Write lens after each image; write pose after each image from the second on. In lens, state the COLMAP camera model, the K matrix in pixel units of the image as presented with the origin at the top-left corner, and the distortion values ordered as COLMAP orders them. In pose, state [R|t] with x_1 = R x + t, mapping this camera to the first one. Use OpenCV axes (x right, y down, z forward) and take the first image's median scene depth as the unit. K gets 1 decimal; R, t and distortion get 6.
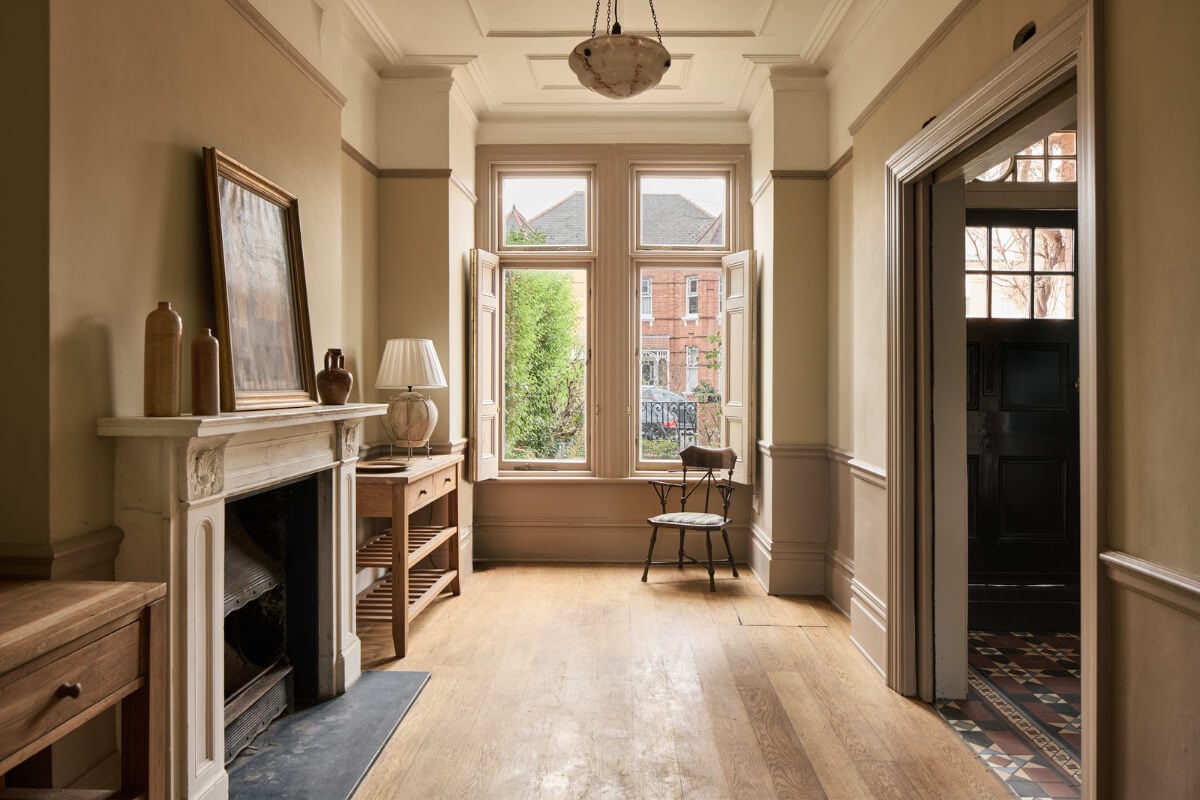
lens RADIAL K [[792.0, 0, 598.0], [0, 792.0, 389.3], [0, 0, 1]] dist [-0.000405, 0.001864]
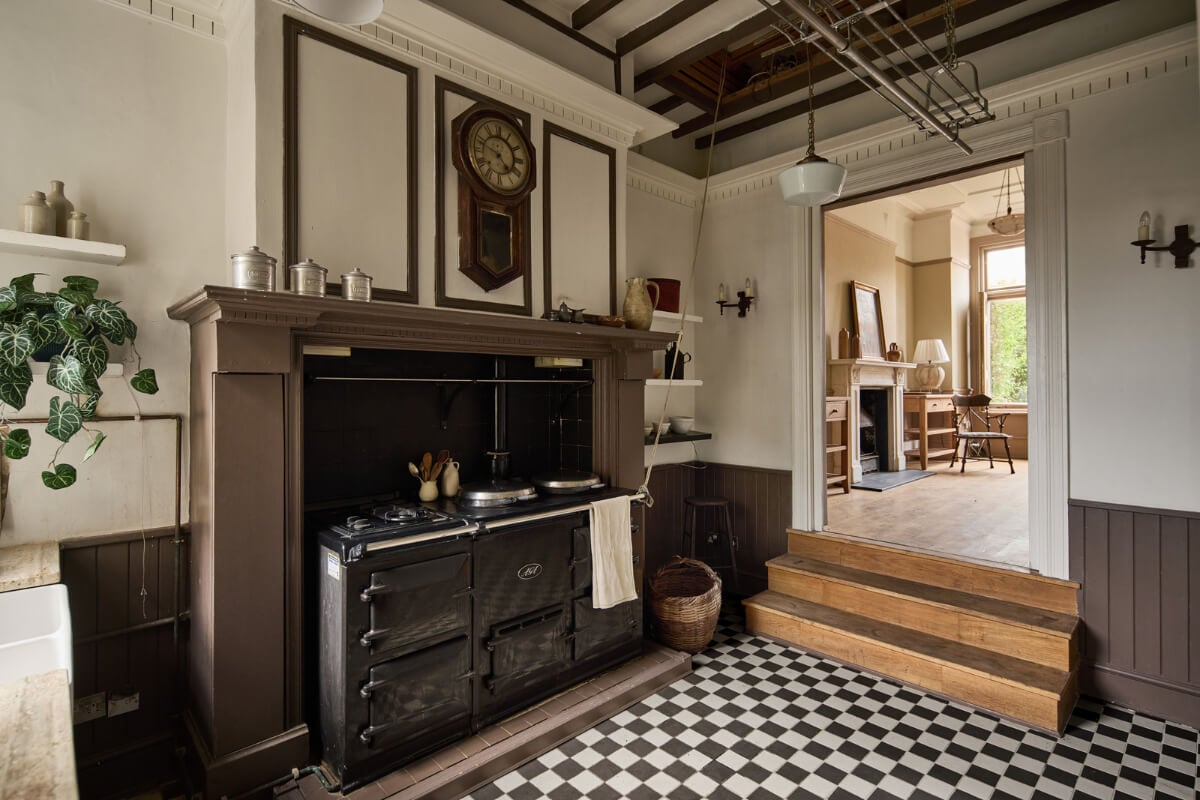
lens RADIAL K [[585.3, 0, 595.8], [0, 585.3, 397.2], [0, 0, 1]] dist [0.000641, 0.000142]
pose [[0.707270, -0.012951, -0.706825, 0.301729], [0.004597, 0.999895, -0.013721, 0.134754], [0.706928, 0.006455, 0.707256, -0.953062]]
